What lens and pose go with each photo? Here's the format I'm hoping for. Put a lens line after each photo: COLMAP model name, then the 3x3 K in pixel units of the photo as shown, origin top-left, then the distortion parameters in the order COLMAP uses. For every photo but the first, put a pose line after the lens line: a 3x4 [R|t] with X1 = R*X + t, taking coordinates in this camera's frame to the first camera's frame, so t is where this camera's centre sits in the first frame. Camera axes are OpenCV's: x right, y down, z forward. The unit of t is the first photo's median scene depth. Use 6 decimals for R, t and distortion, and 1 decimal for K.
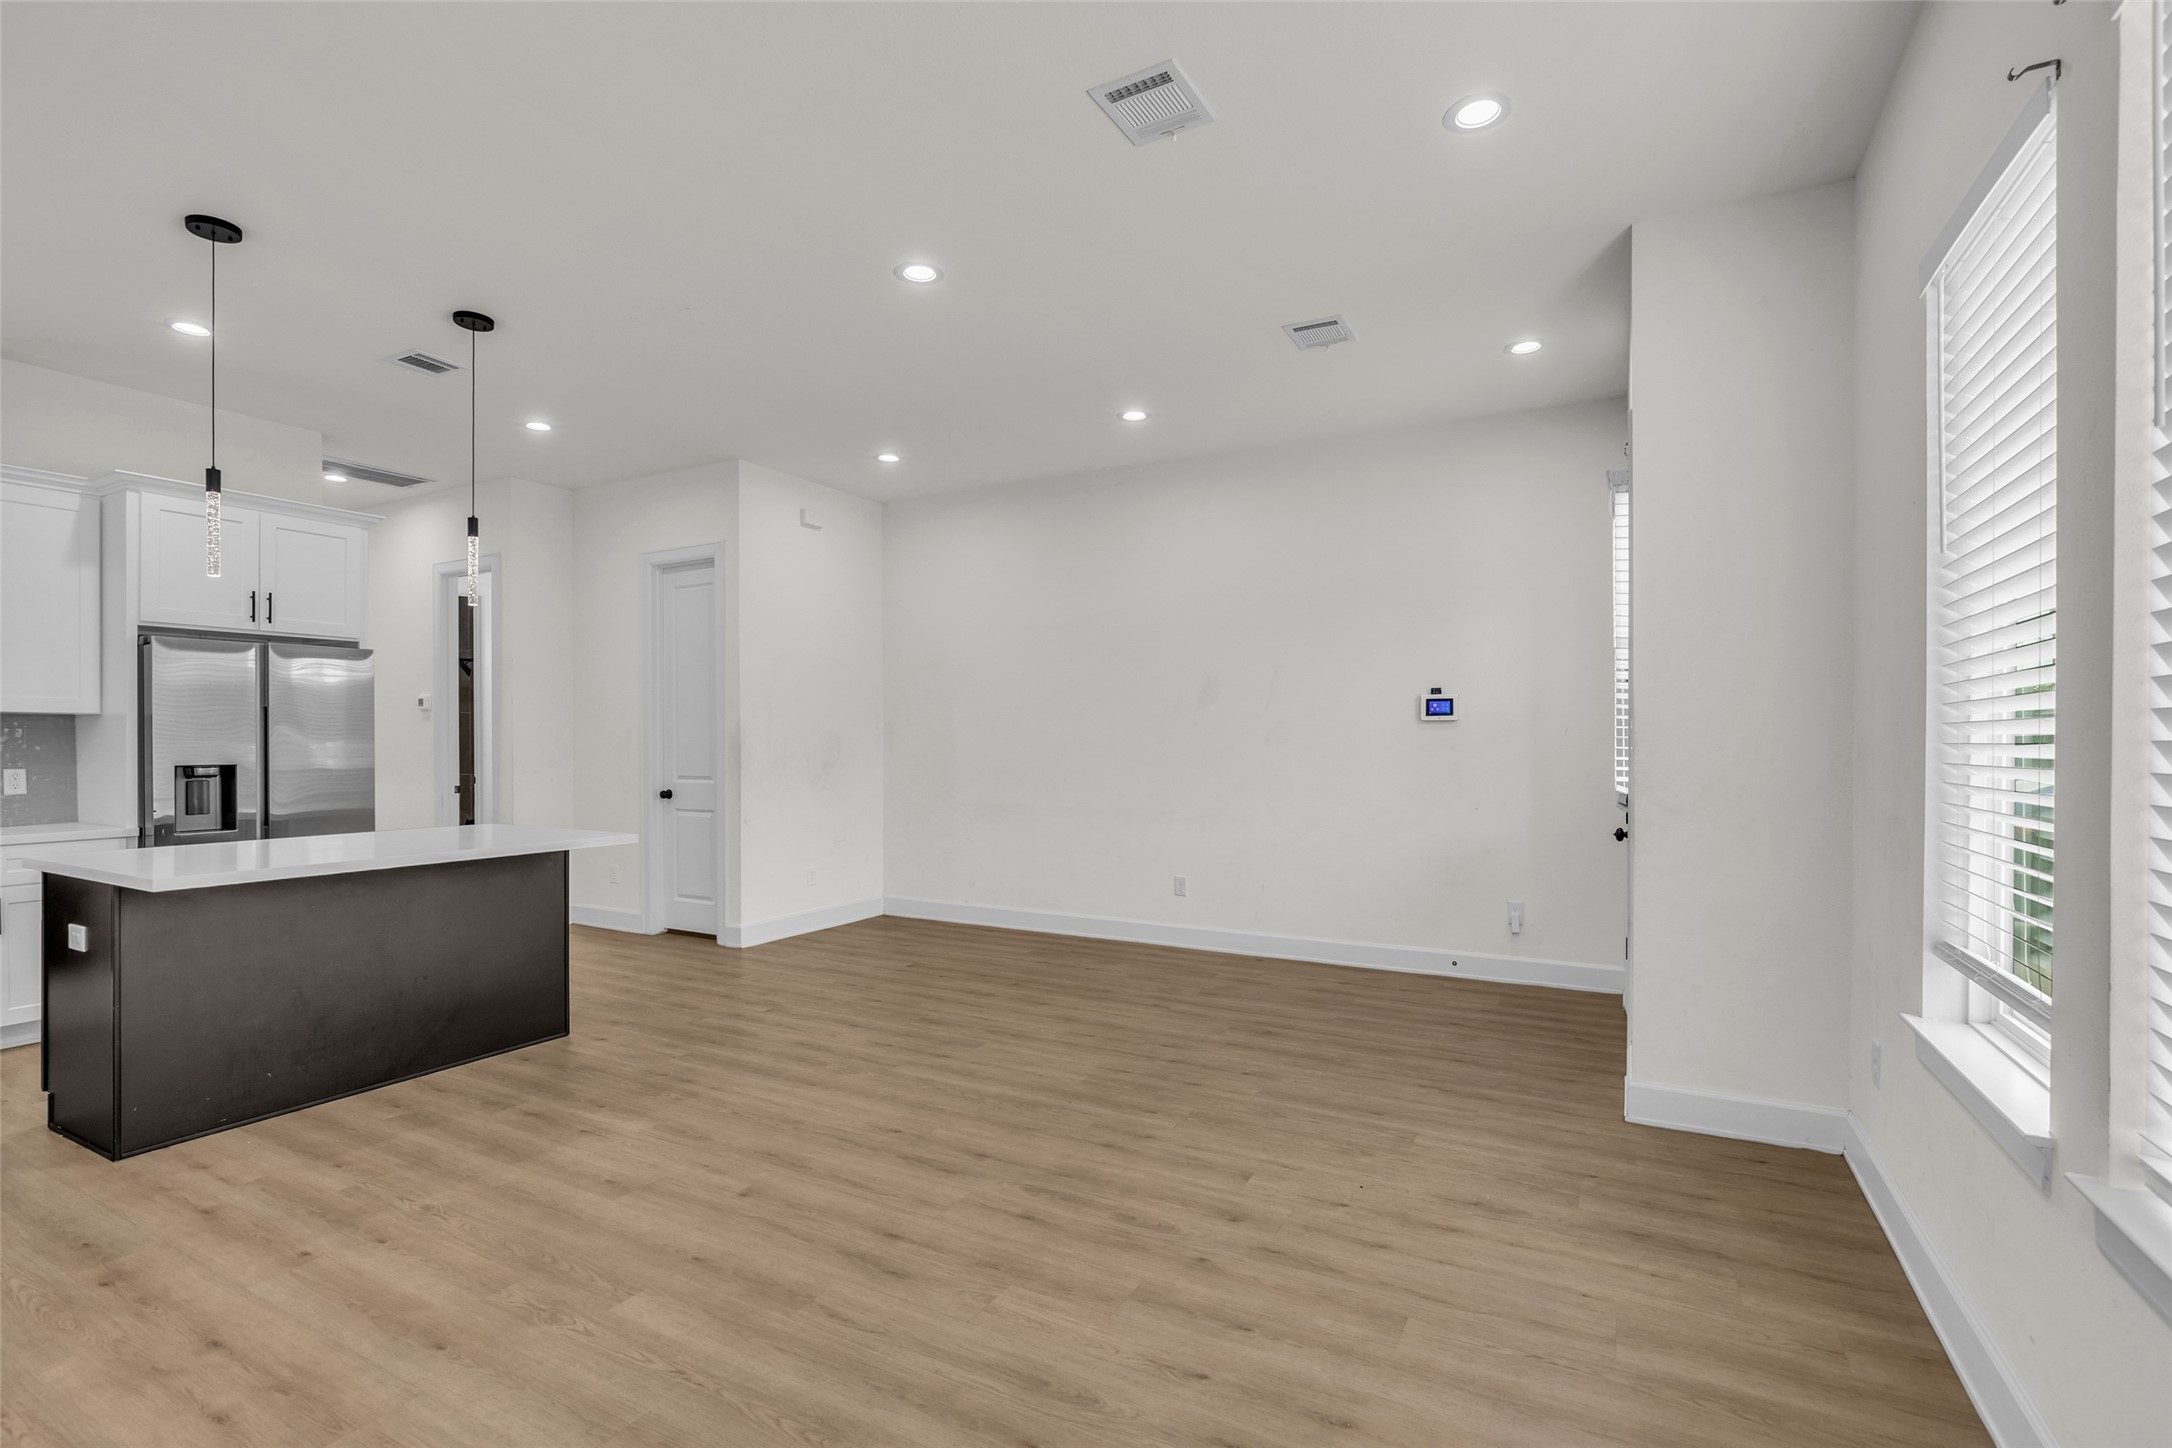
lens RADIAL K [[1000.7, 0, 1074.1], [0, 1000.7, 734.3], [0, 0, 1]] dist [-0.012359, 0.005946]
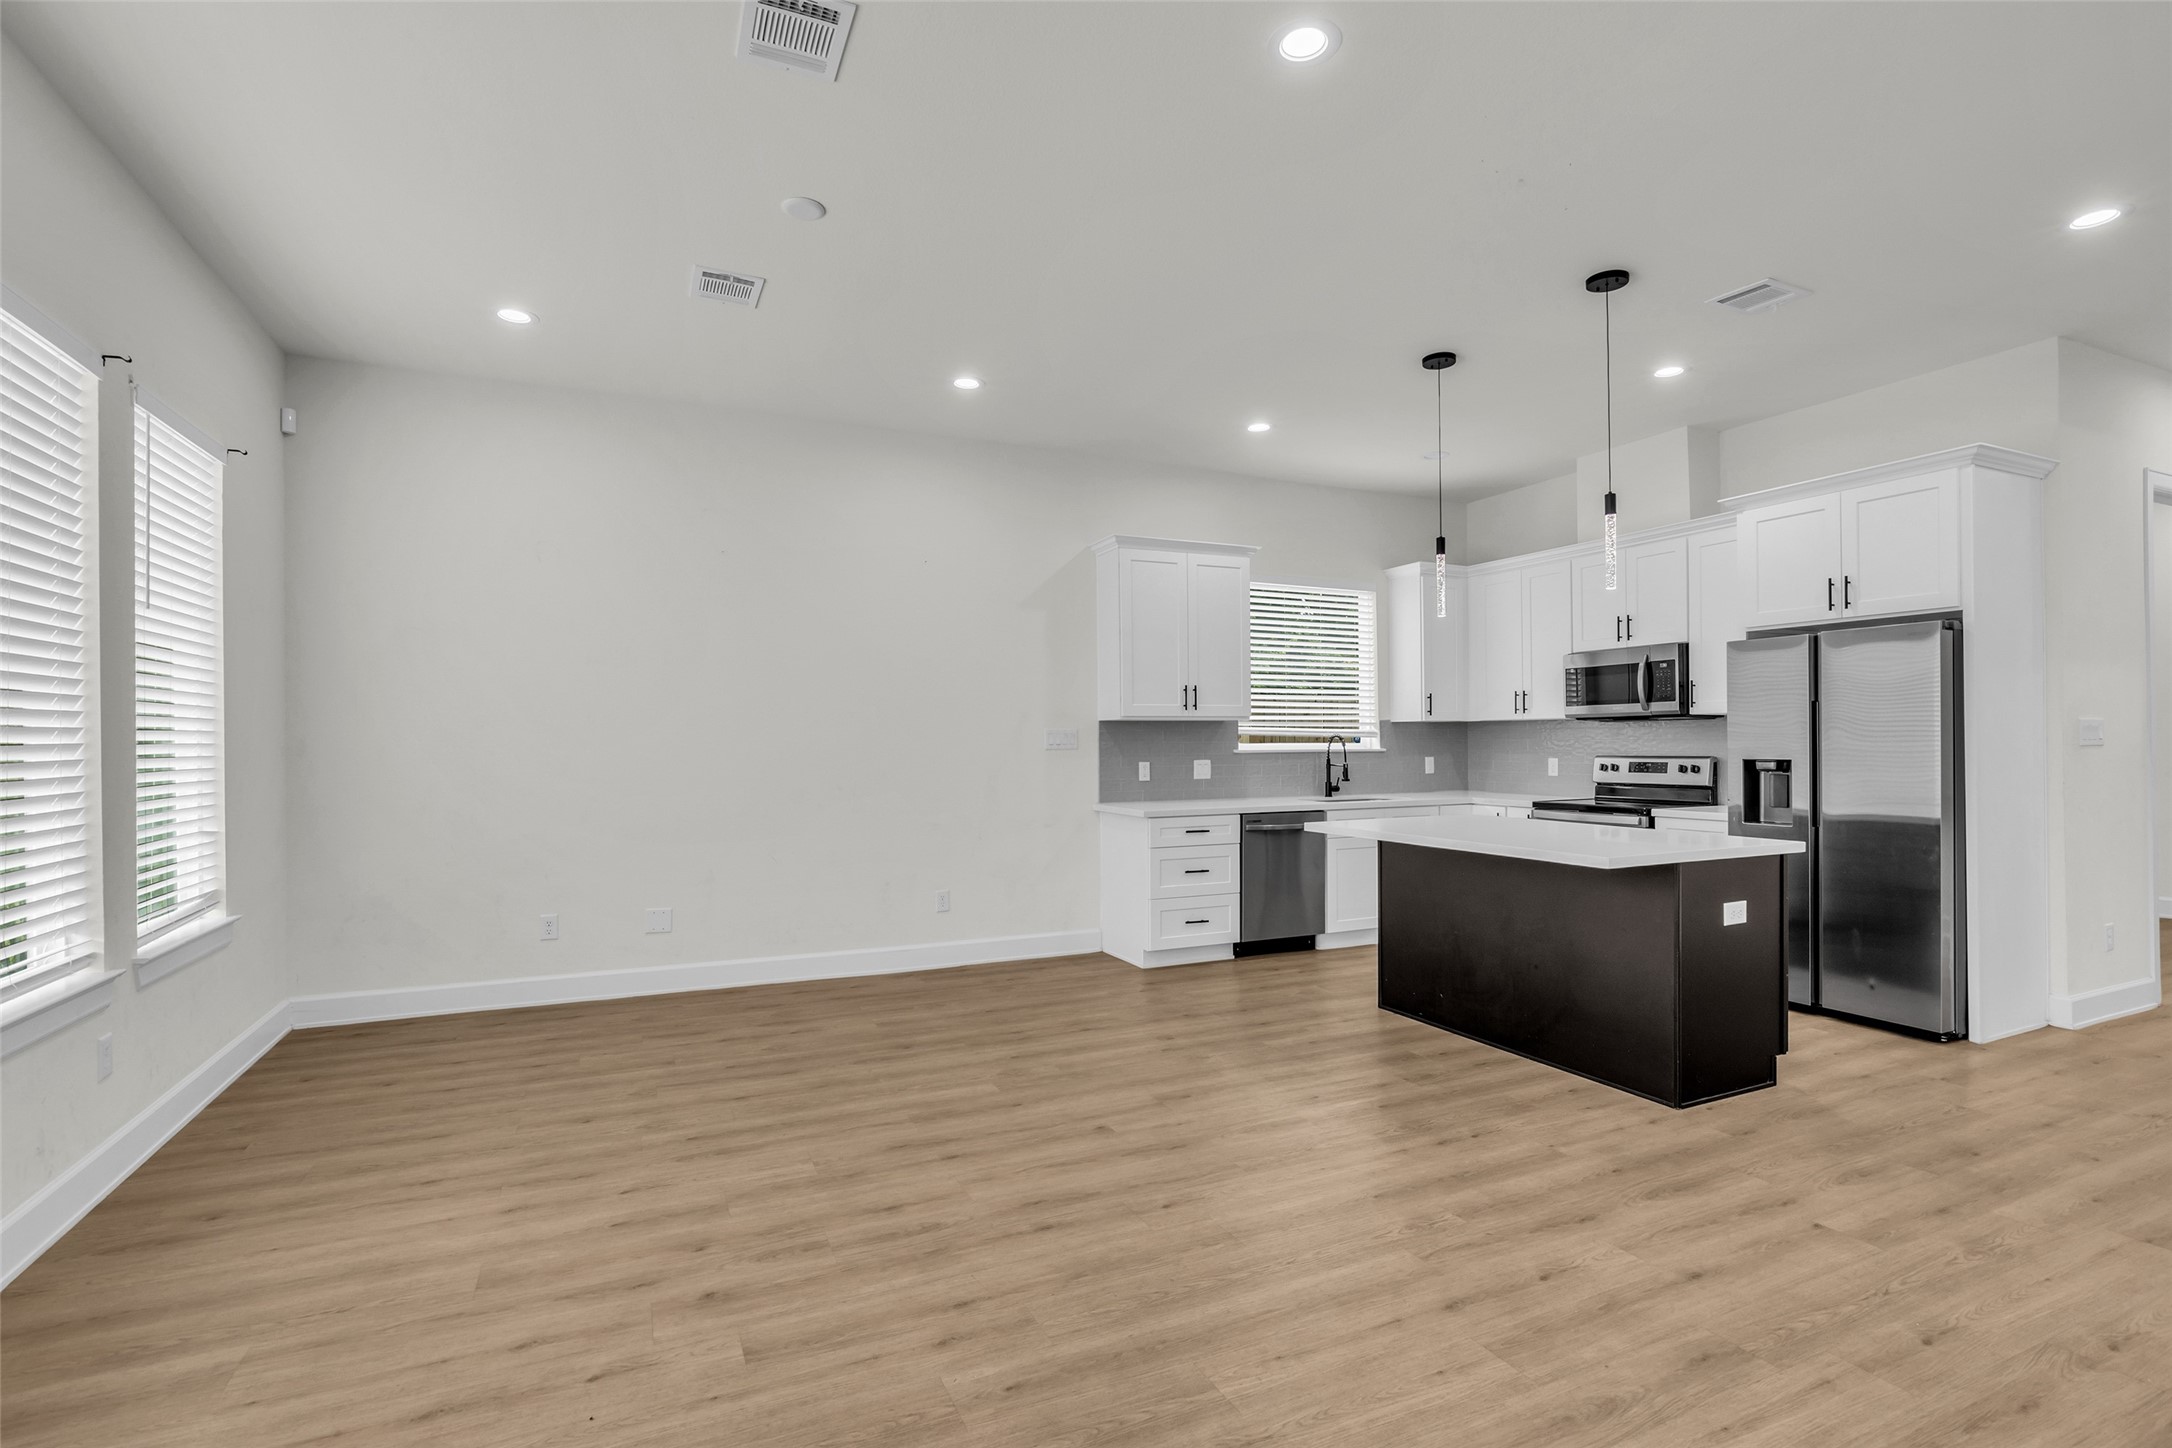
lens RADIAL K [[1006.2, 0, 1085.0], [0, 1006.2, 740.3], [0, 0, 1]] dist [-0.010300, 0.000949]
pose [[-0.587719, 0.003846, -0.809056, 0.479916], [0.011549, 0.999927, -0.003636, 0.007799], [0.808983, -0.011481, -0.587720, 1.275293]]
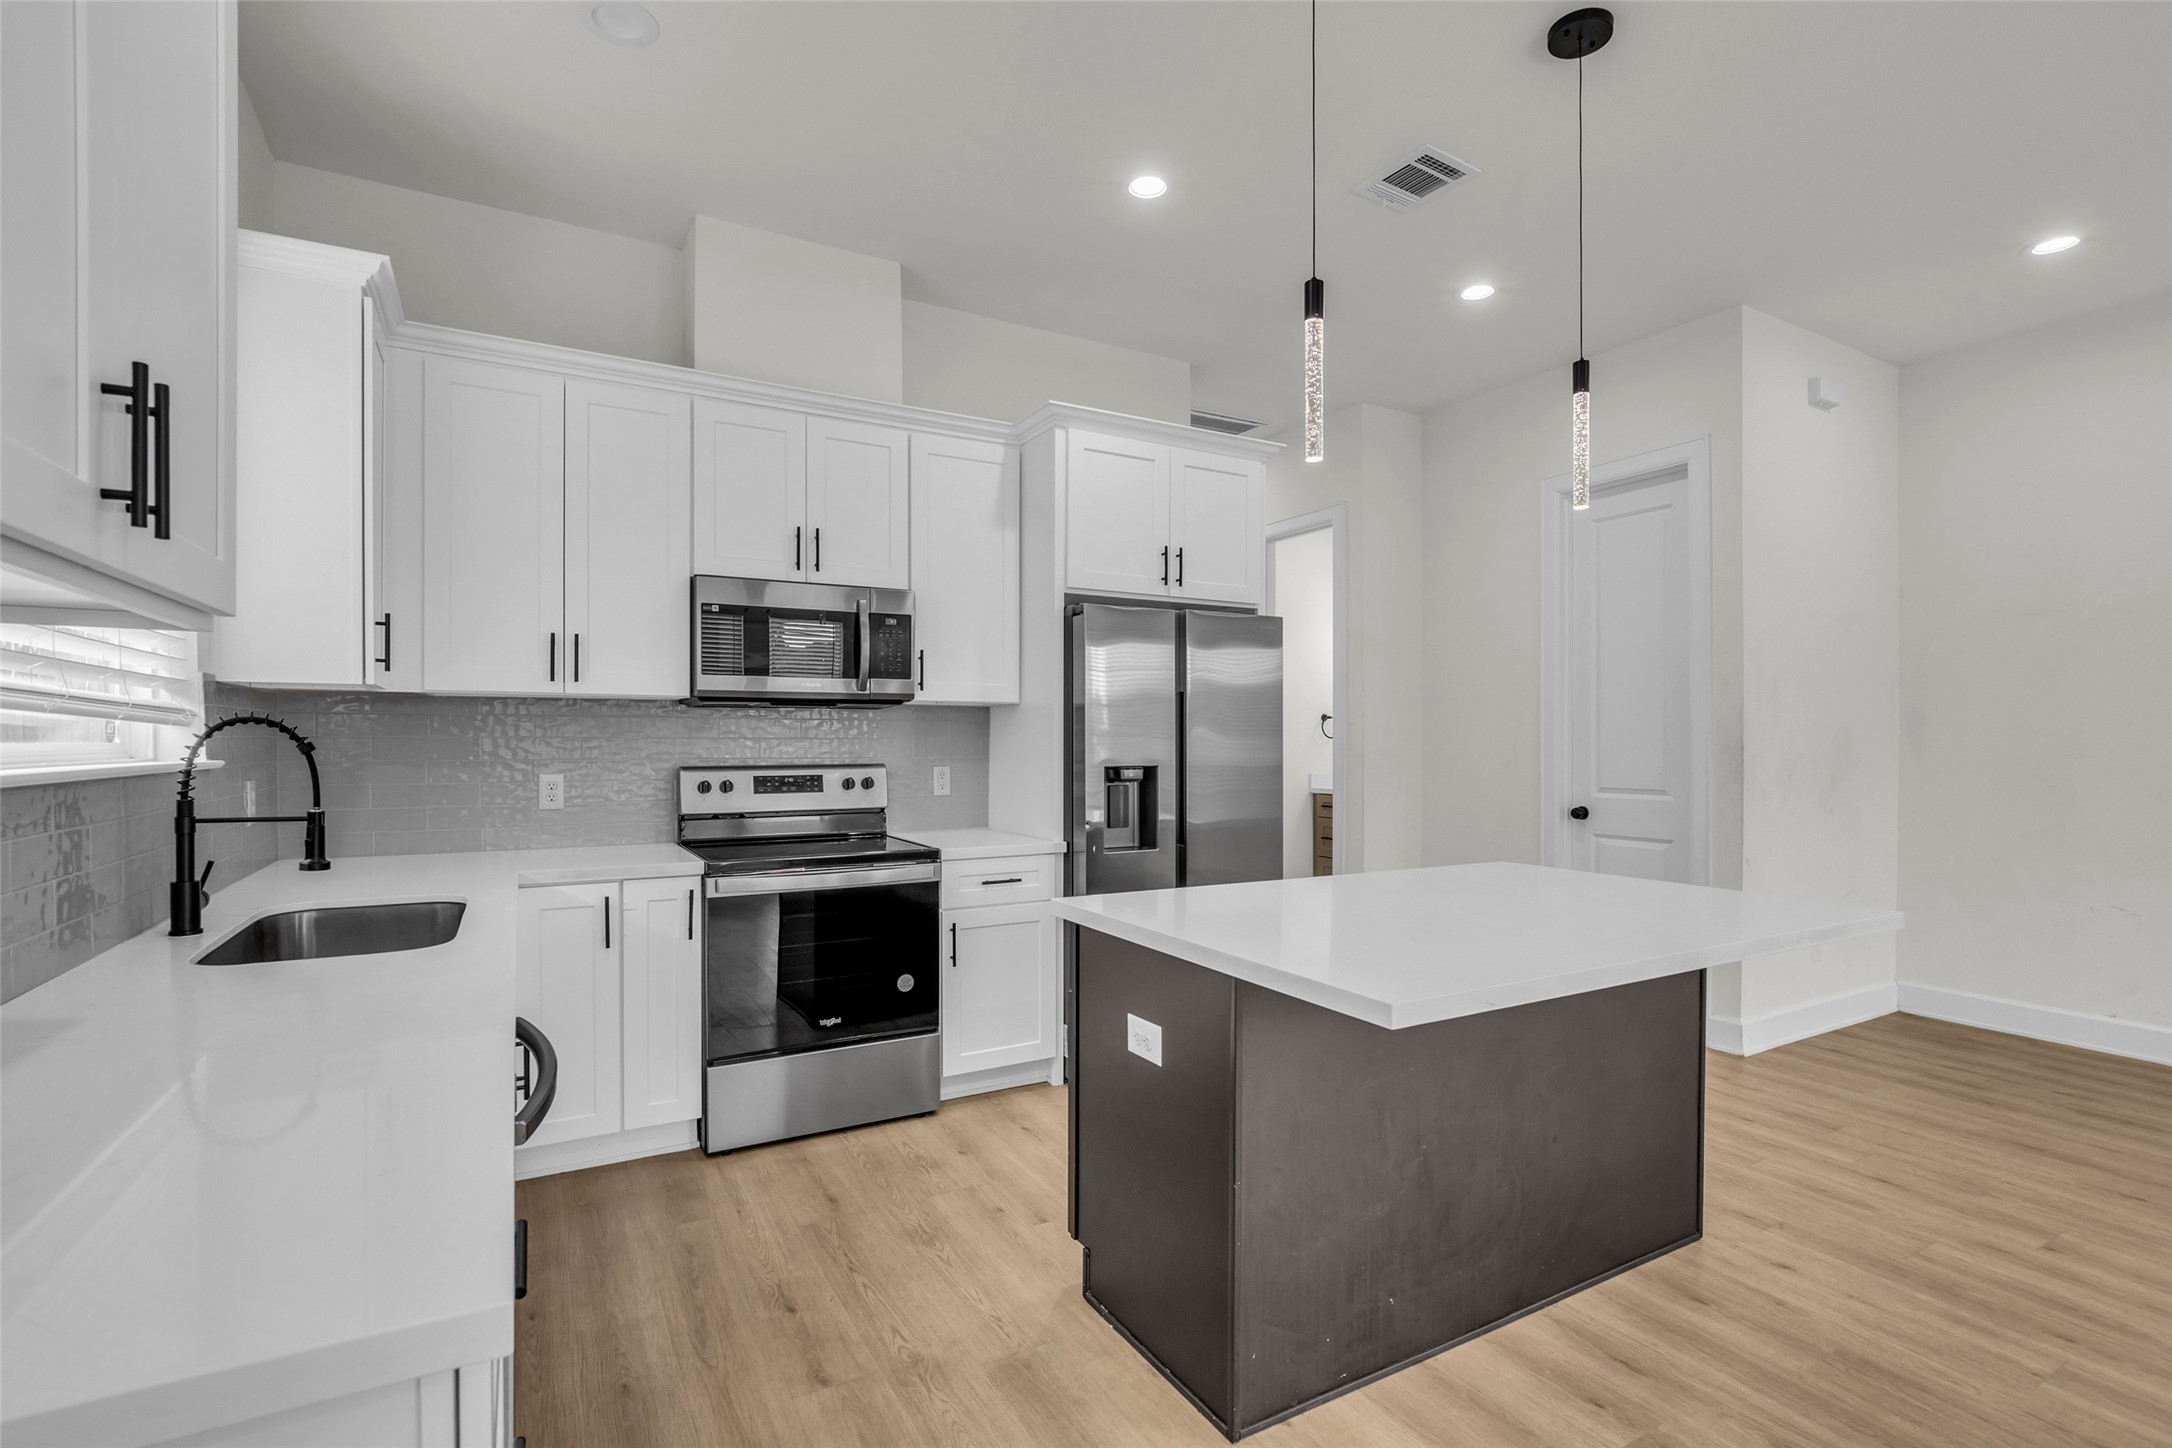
lens RADIAL K [[1006.2, 0, 1085.0], [0, 1006.2, 740.3], [0, 0, 1]] dist [-0.010300, 0.000949]
pose [[0.854166, 0.003742, -0.519988, -0.599183], [-0.000456, 0.999979, 0.006447, 0.006600], [0.520001, -0.005269, 0.854149, 0.366053]]
